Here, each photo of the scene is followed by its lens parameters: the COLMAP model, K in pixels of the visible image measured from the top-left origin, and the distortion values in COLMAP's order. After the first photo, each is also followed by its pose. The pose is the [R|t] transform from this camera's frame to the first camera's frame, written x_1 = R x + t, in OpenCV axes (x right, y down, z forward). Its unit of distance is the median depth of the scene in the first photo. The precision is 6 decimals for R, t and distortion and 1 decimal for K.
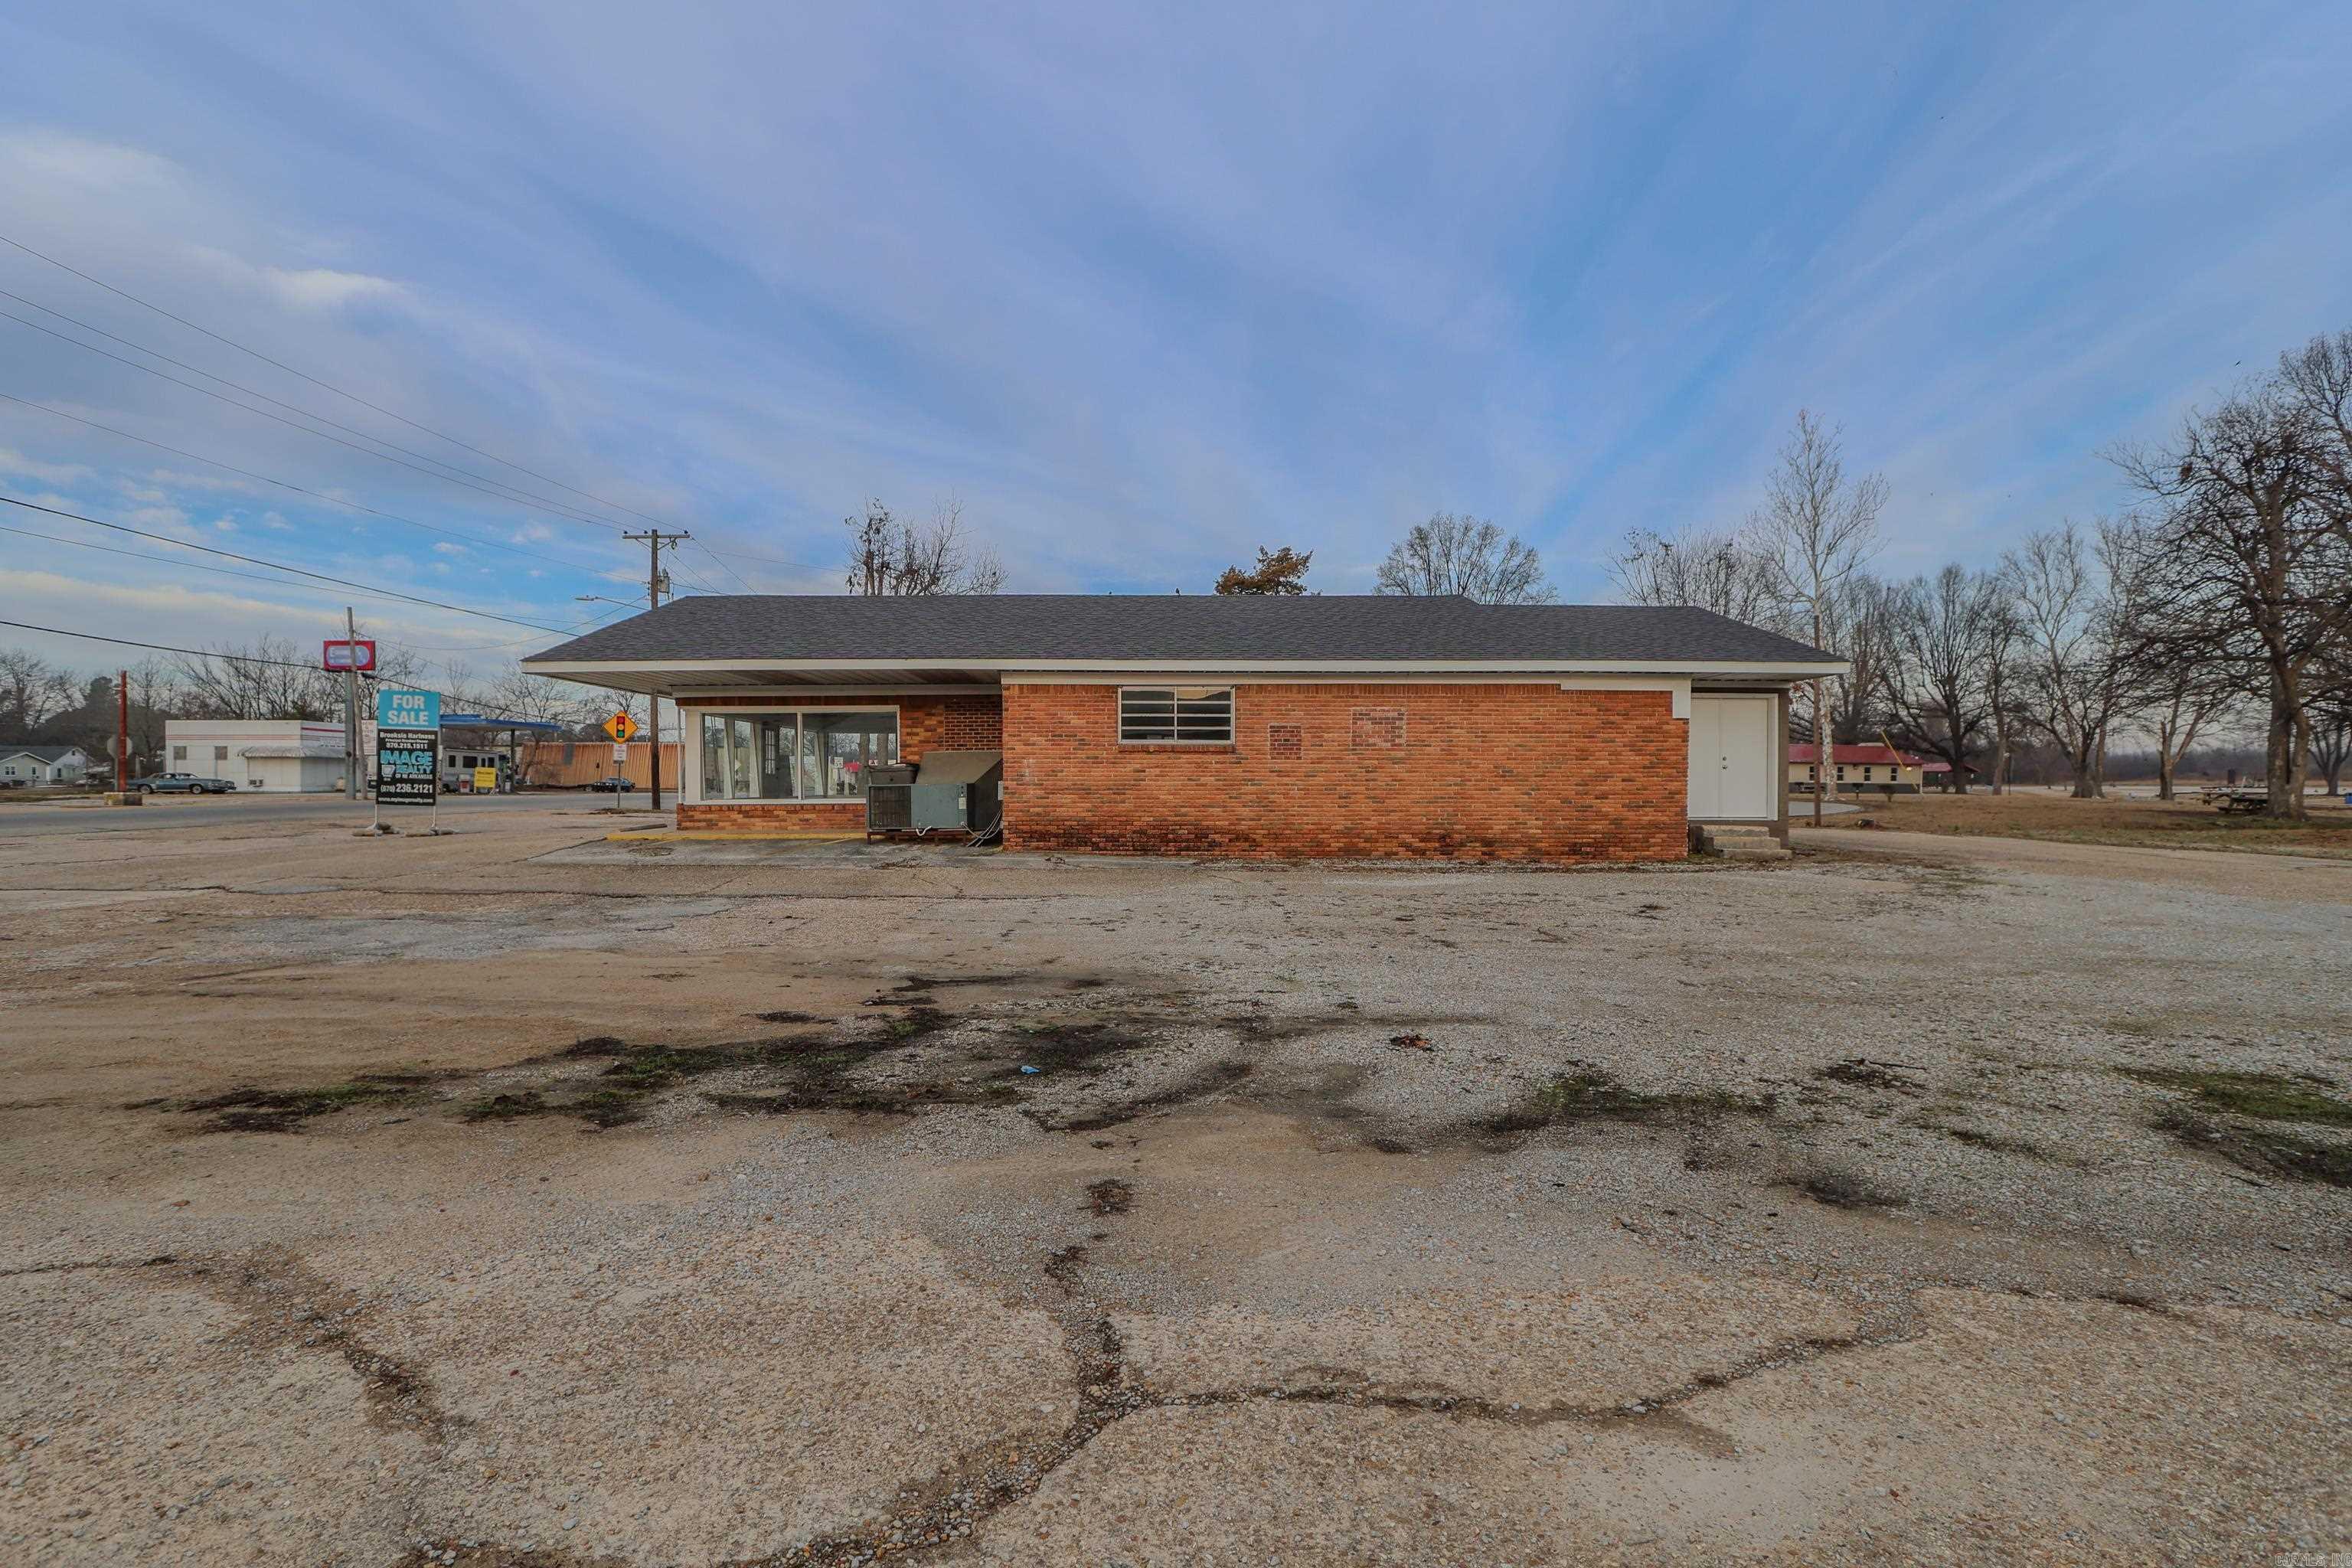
lens RADIAL K [[1068.7, 0, 1173.0], [0, 1068.7, 776.7], [0, 0, 1]] dist [-0.022186, -0.000072]
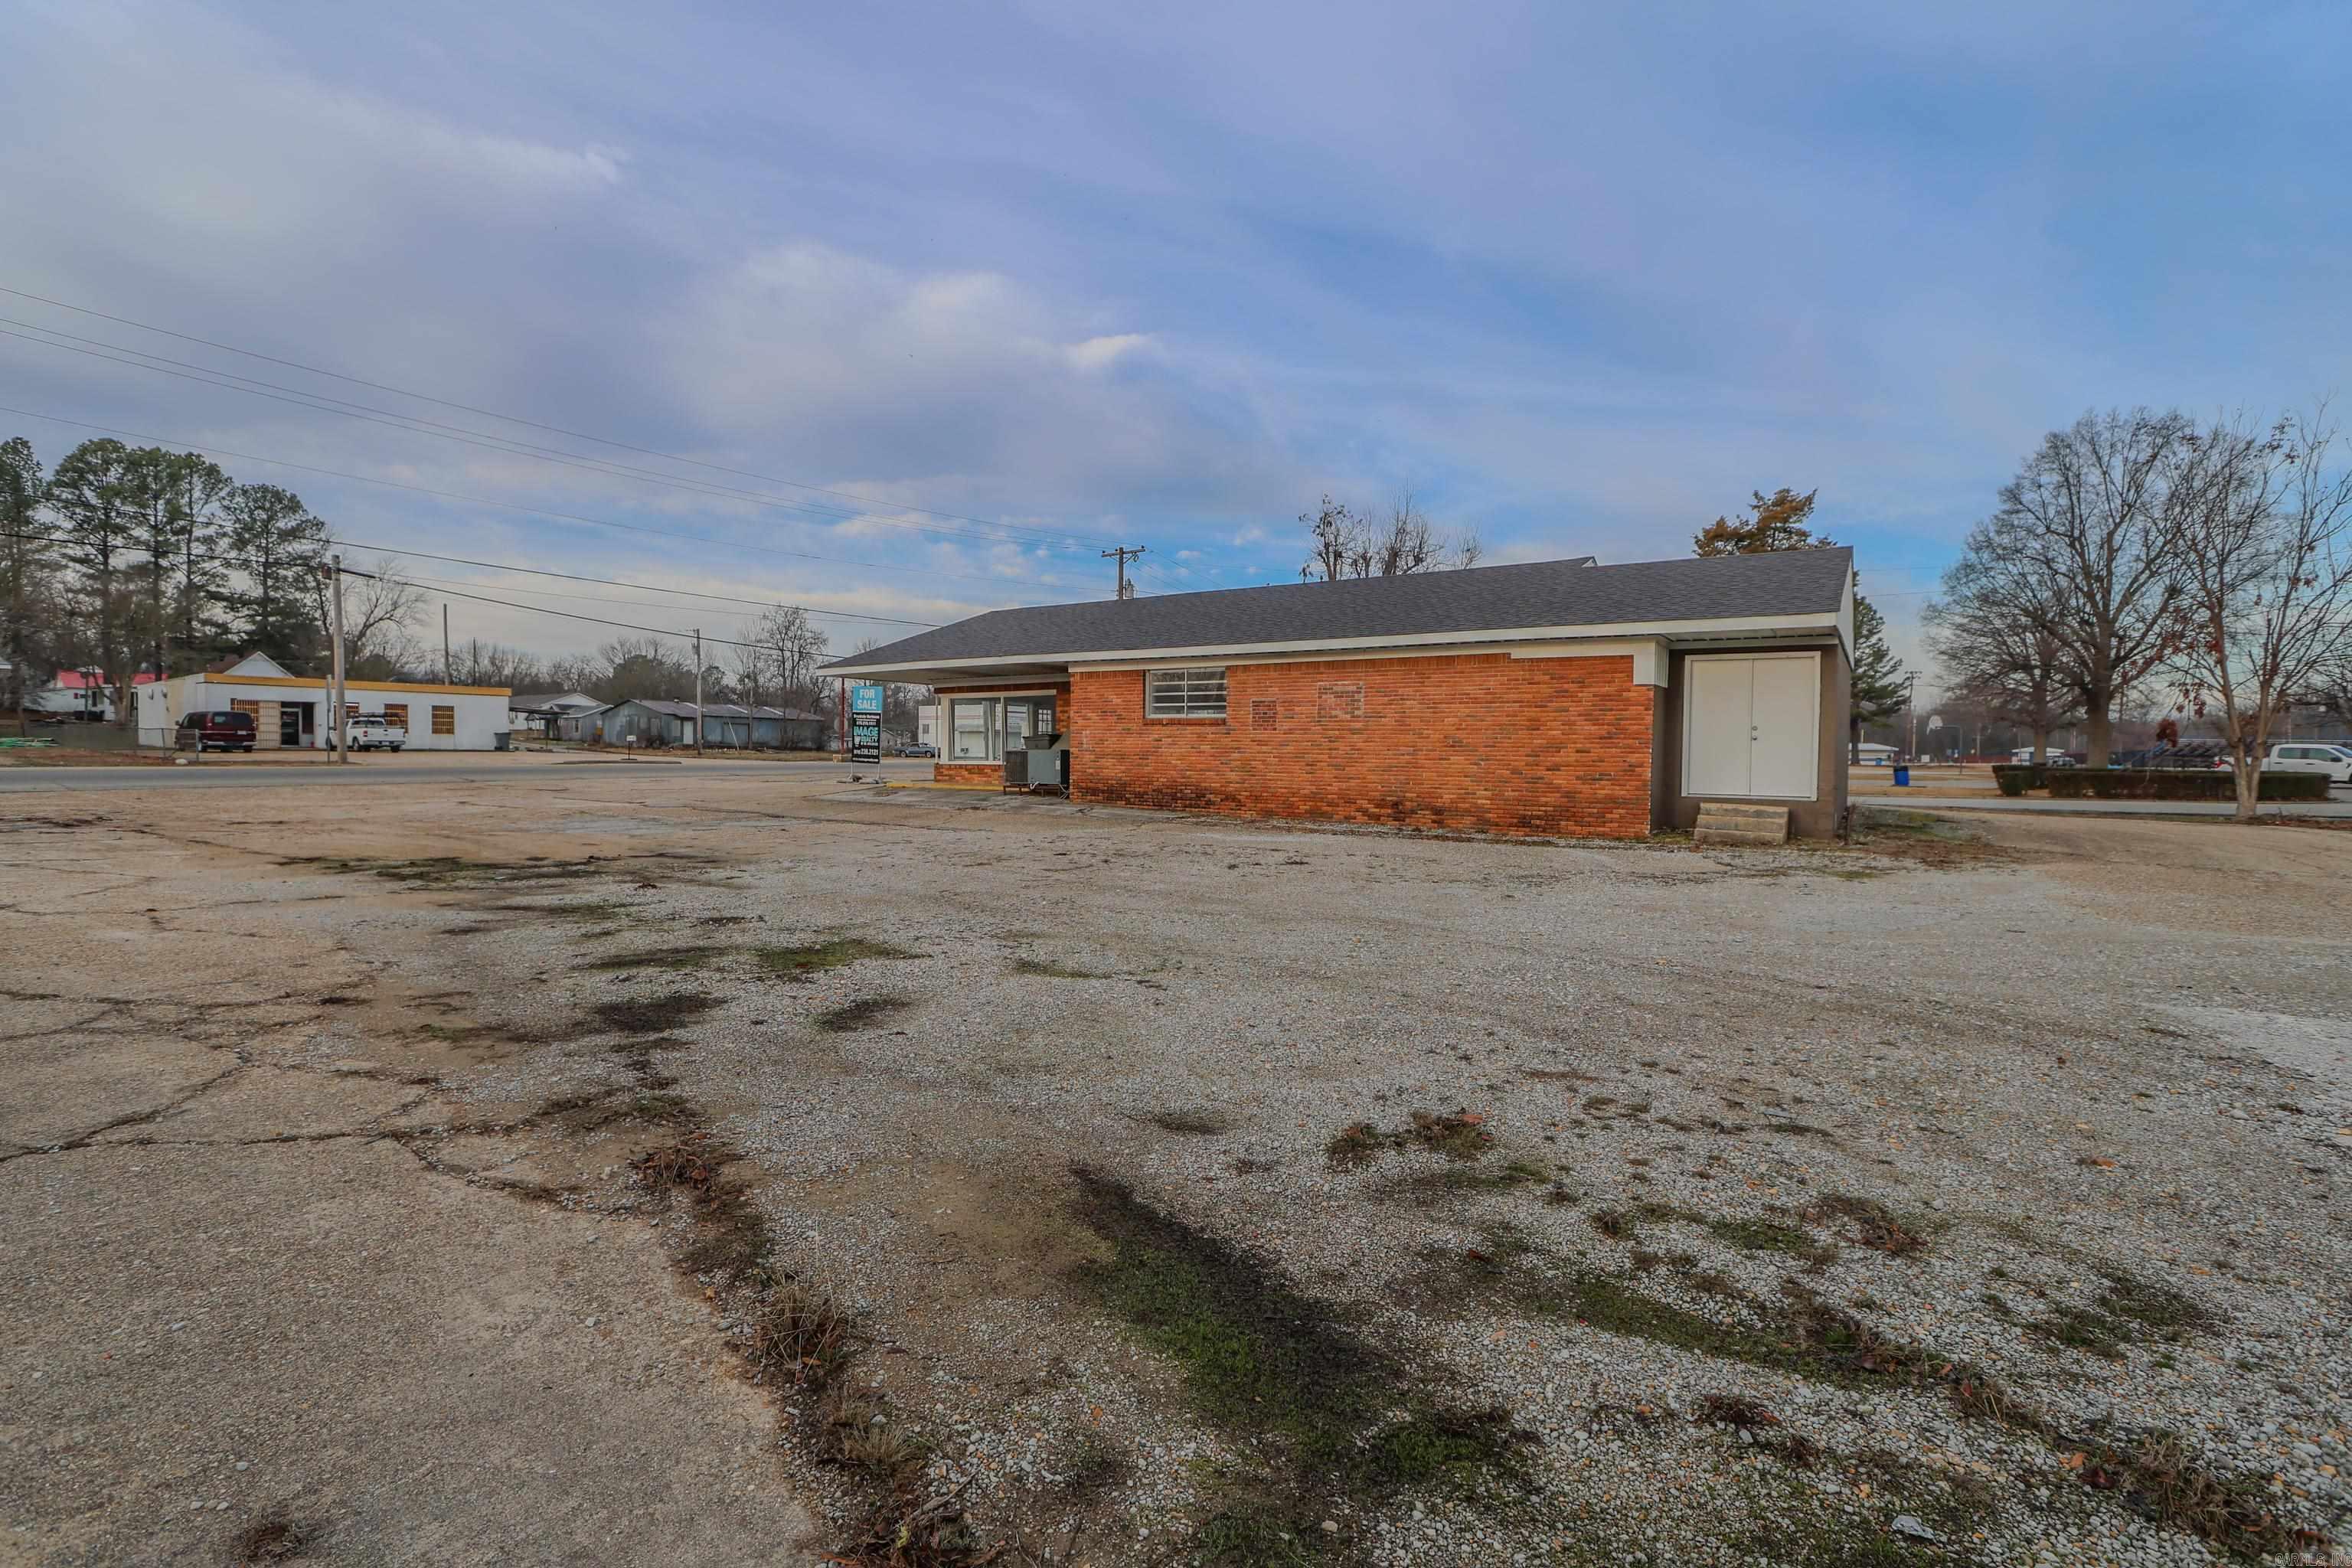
lens RADIAL K [[1068.7, 0, 1171.3], [0, 1068.7, 796.1], [0, 0, 1]] dist [-0.022186, -0.000072]
pose [[0.822889, 0.032072, -0.567296, 0.667204], [-0.008370, 0.998982, 0.044335, 0.004035], [0.568140, -0.031735, 0.822320, 0.009900]]
